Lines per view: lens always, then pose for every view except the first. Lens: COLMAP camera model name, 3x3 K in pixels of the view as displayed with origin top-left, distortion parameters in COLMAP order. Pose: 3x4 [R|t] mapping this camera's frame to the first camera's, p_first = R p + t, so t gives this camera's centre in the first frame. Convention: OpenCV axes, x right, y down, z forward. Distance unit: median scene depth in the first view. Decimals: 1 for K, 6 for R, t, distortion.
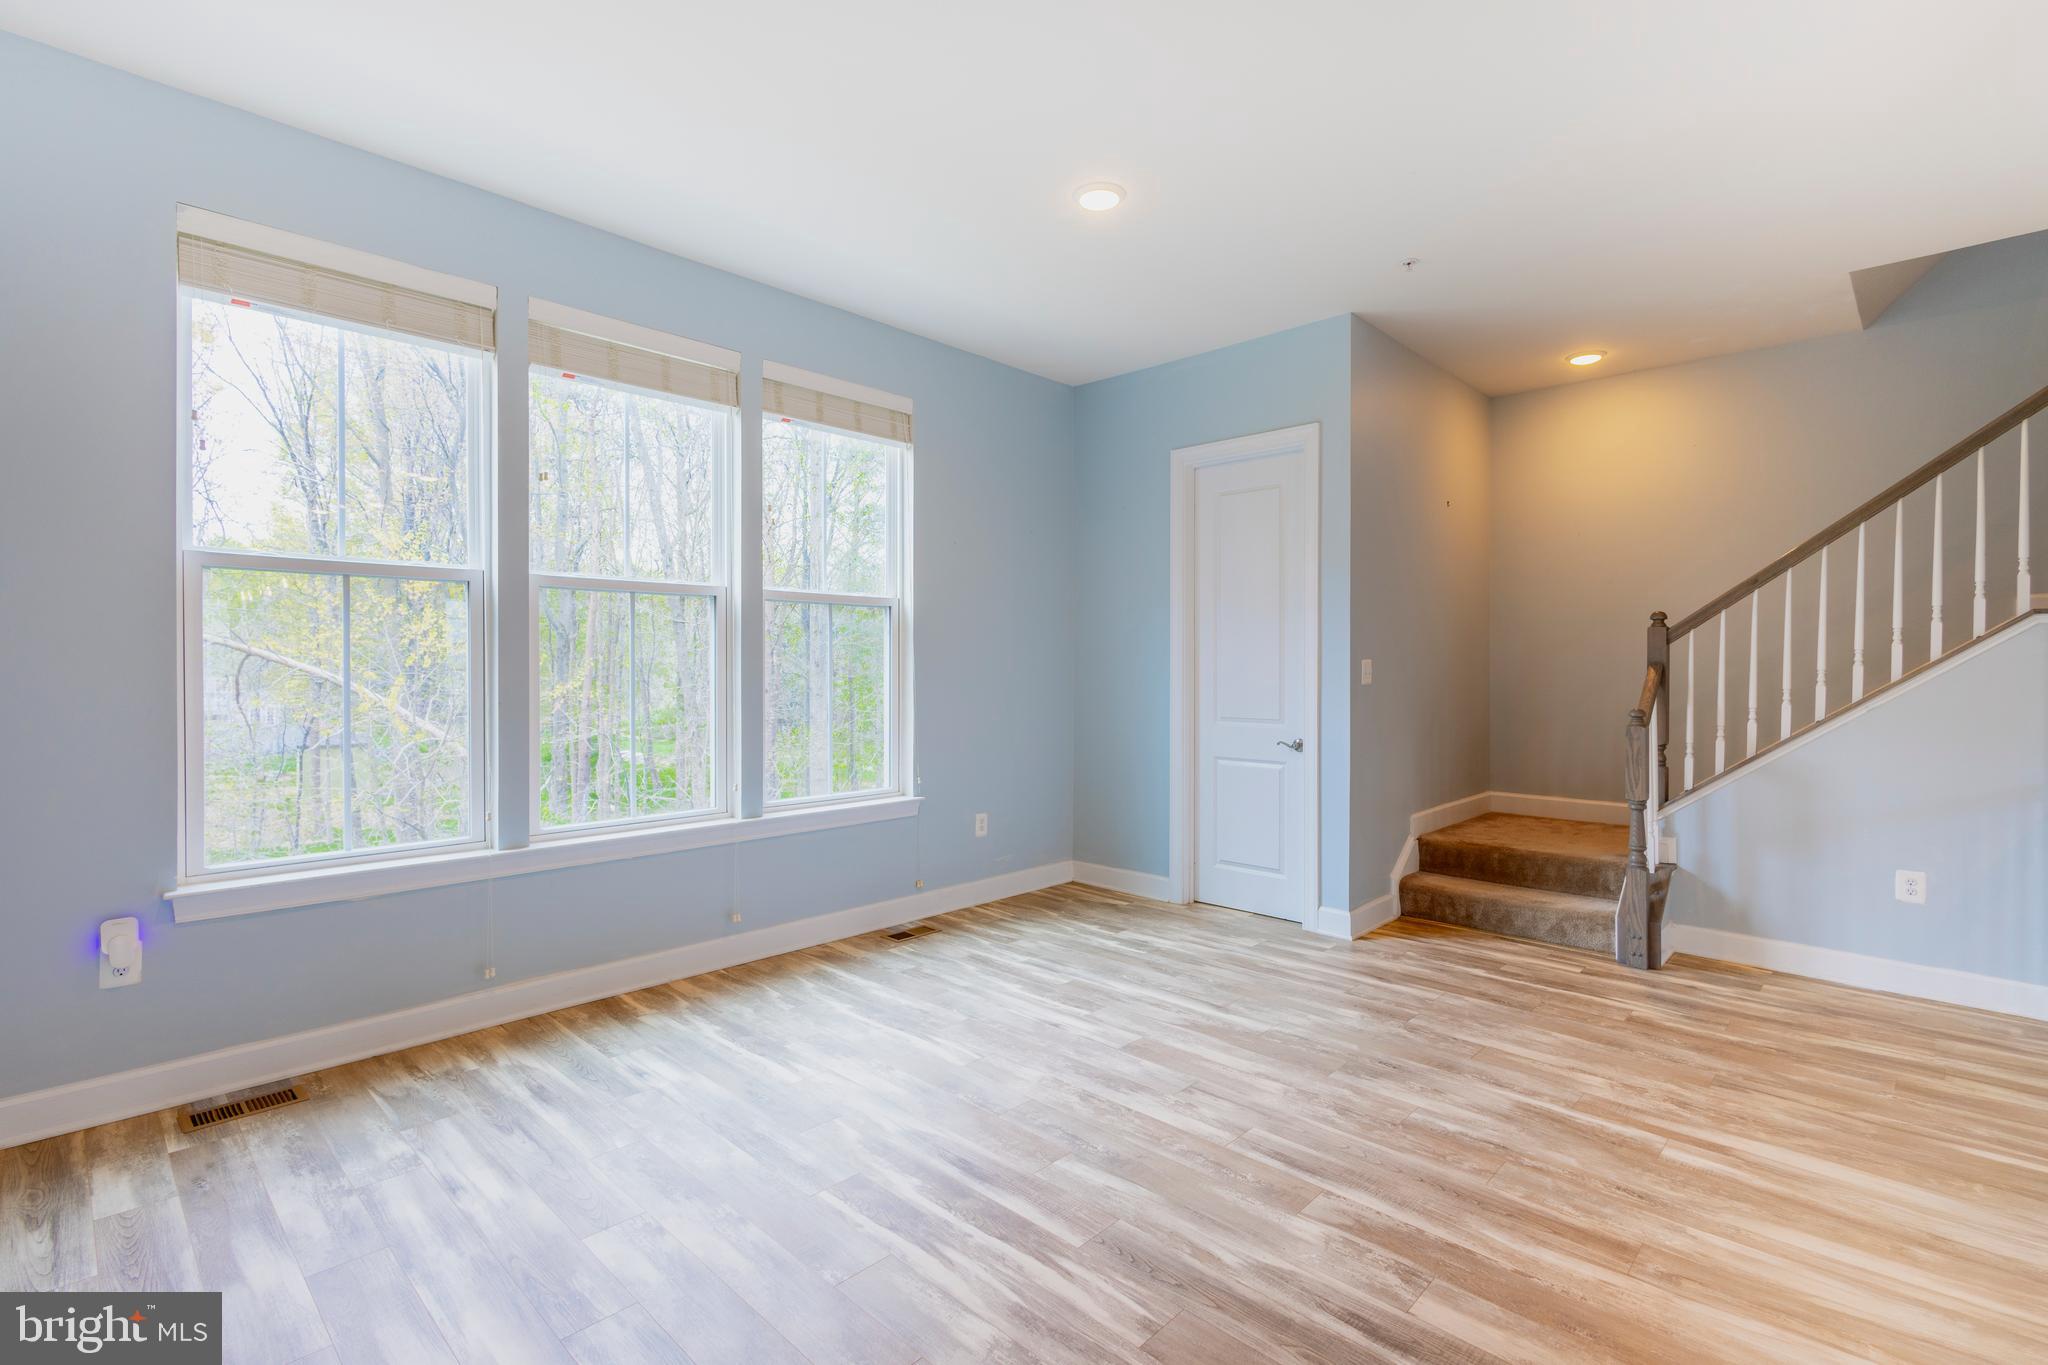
lens RADIAL K [[934.0, 0, 1013.0], [0, 934.0, 681.5], [0, 0, 1]] dist [0.009339, 0.000108]
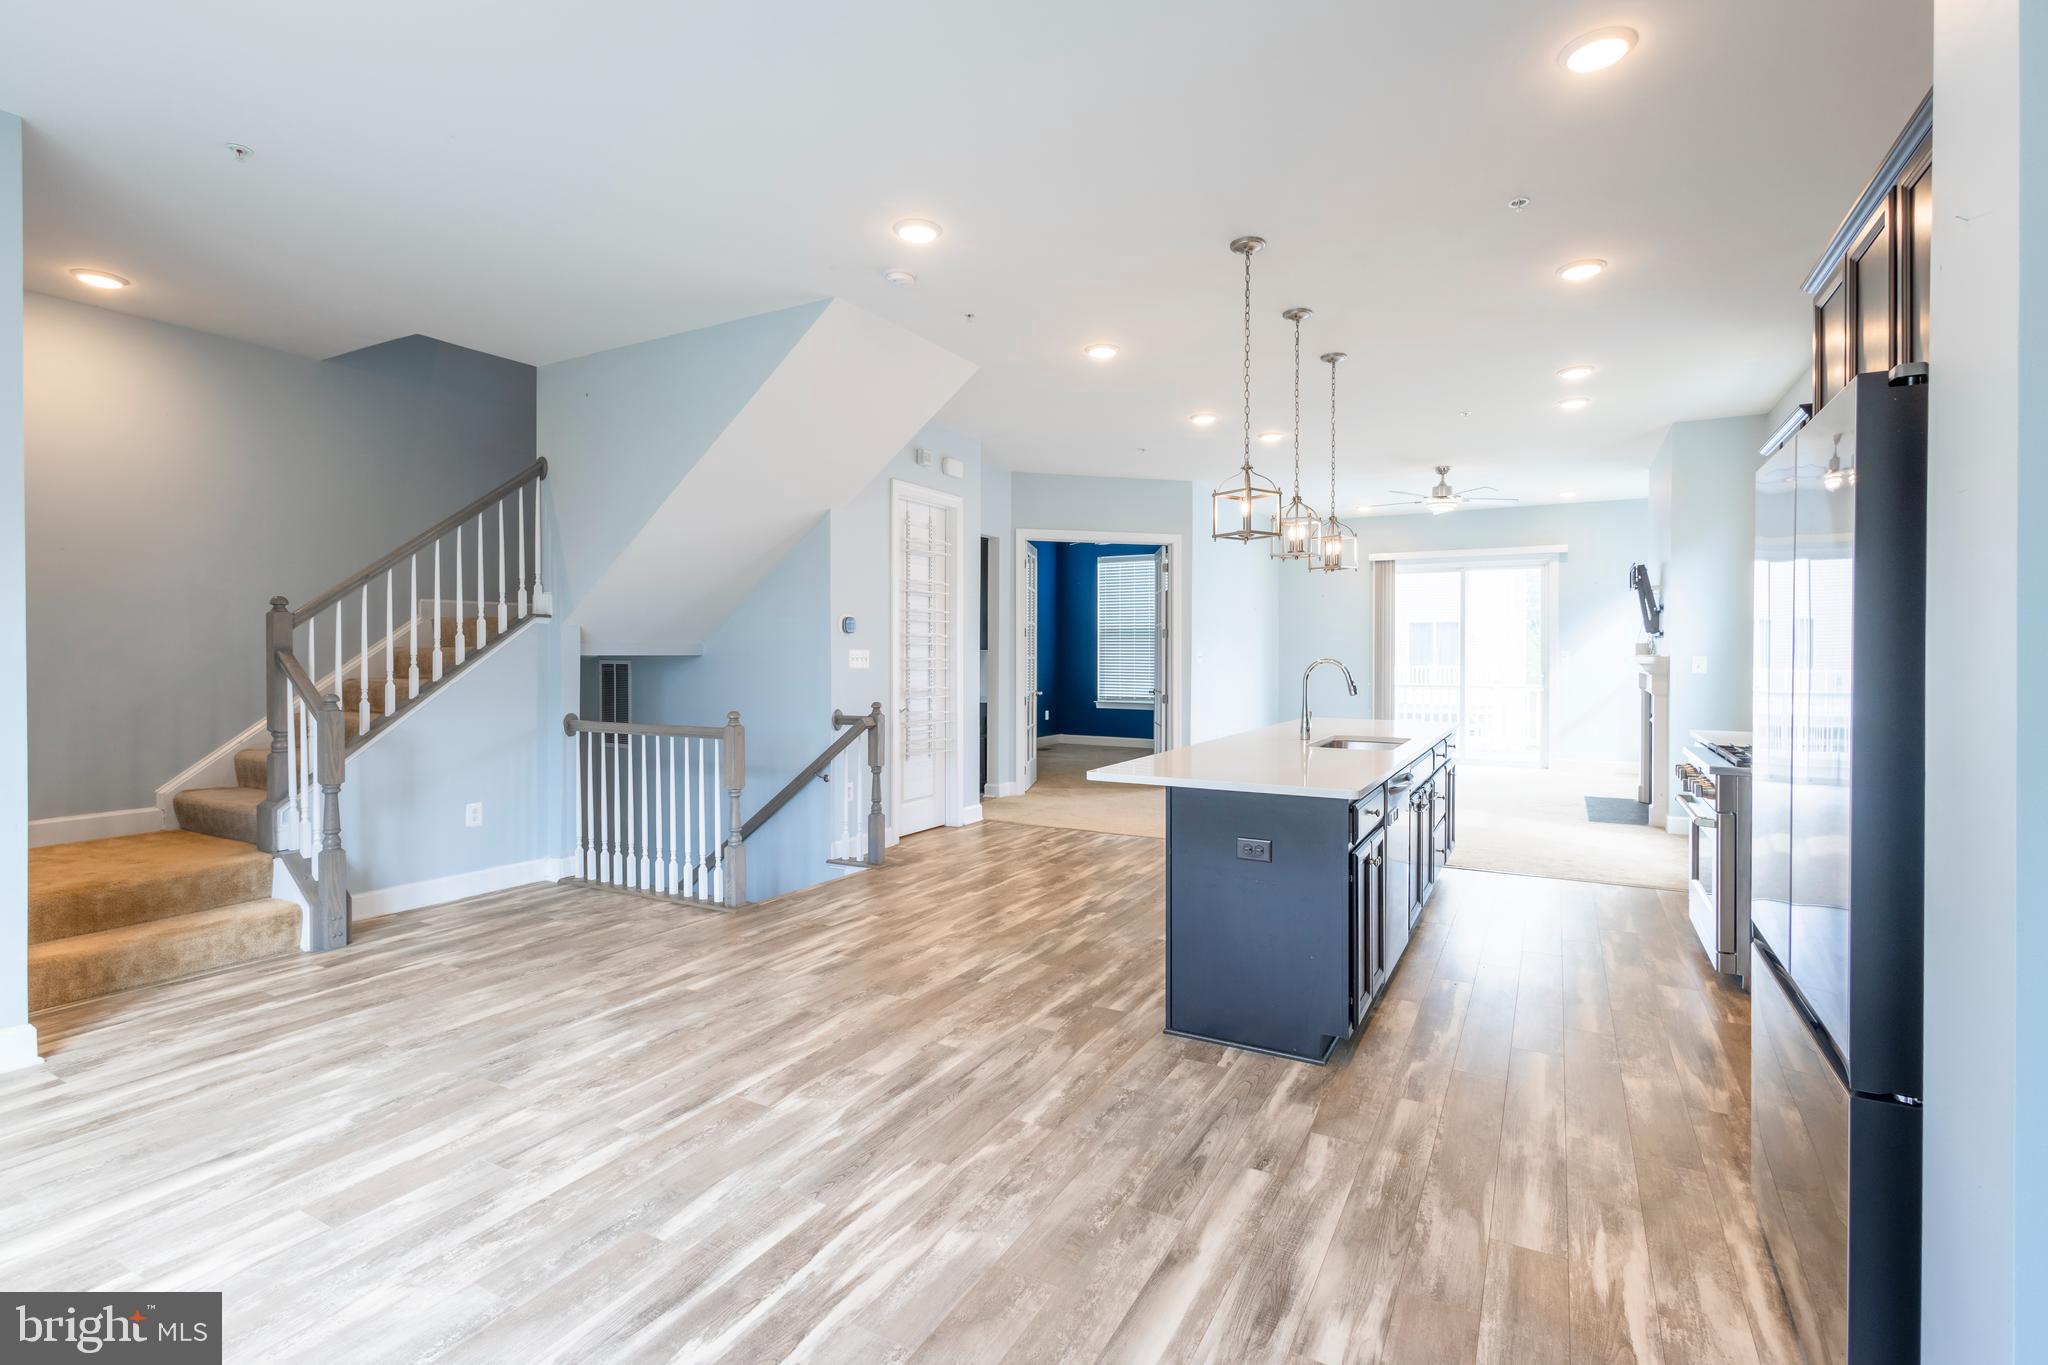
lens RADIAL K [[955.9, 0, 1022.9], [0, 955.9, 667.5], [0, 0, 1]] dist [0.004937, -0.000152]
pose [[-0.256590, -0.018972, 0.966334, -0.597852], [0.016610, 0.999573, 0.024035, -0.013171], [-0.966377, 0.022218, -0.256166, 0.617001]]
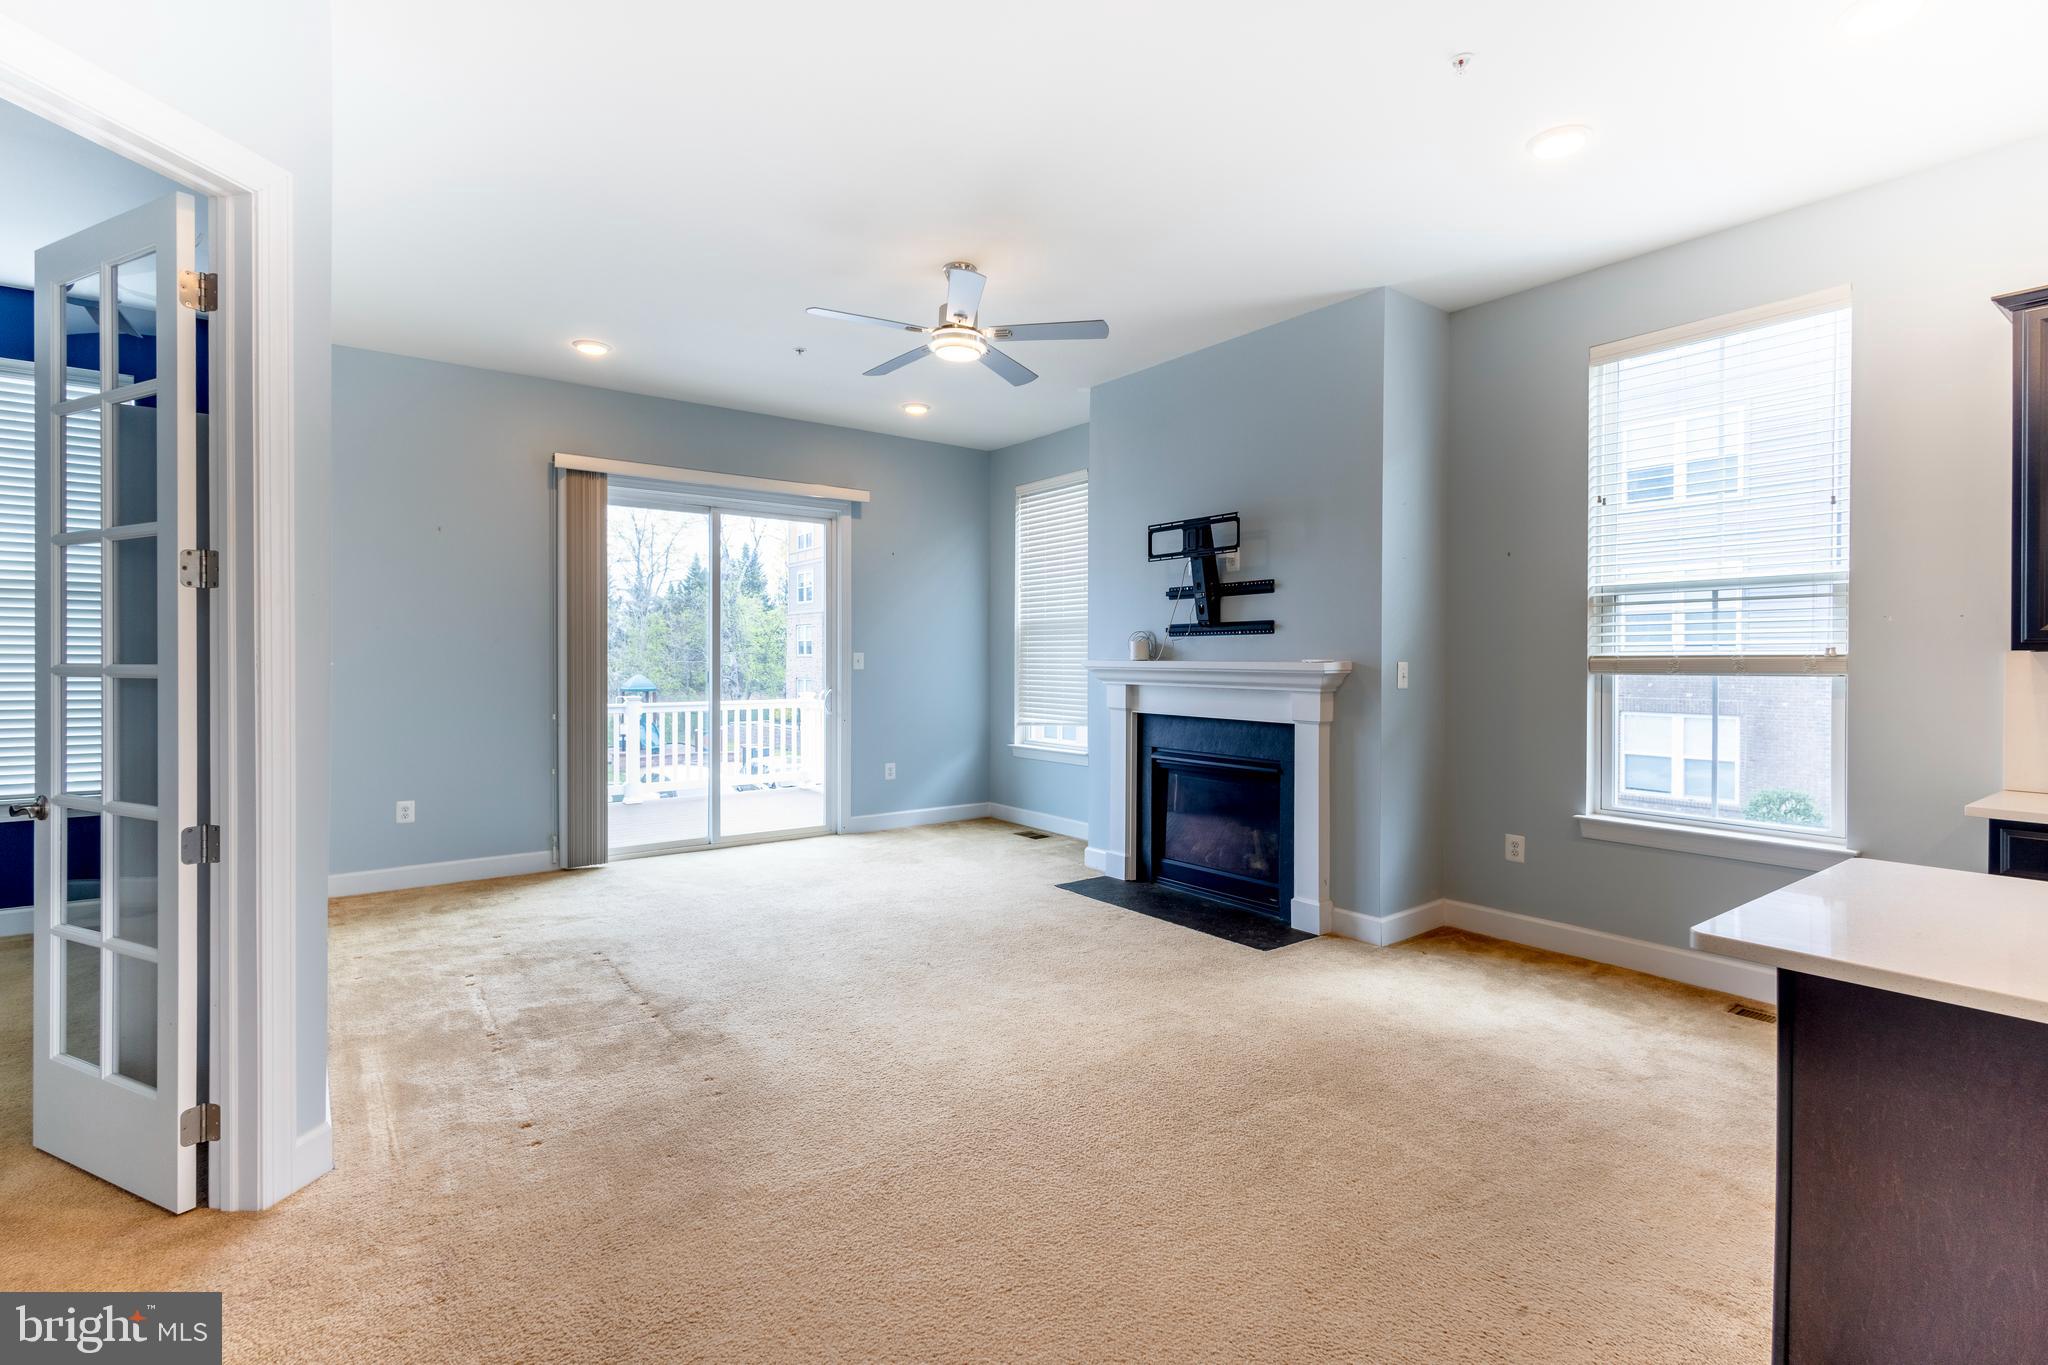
lens RADIAL K [[955.9, 0, 1022.9], [0, 955.9, 667.5], [0, 0, 1]] dist [0.004937, -0.000152]
pose [[-0.989323, -0.009646, 0.145418, 1.133870], [-0.005402, 0.999549, 0.029549, 0.005480], [-0.145638, 0.028448, -0.988929, 0.152458]]
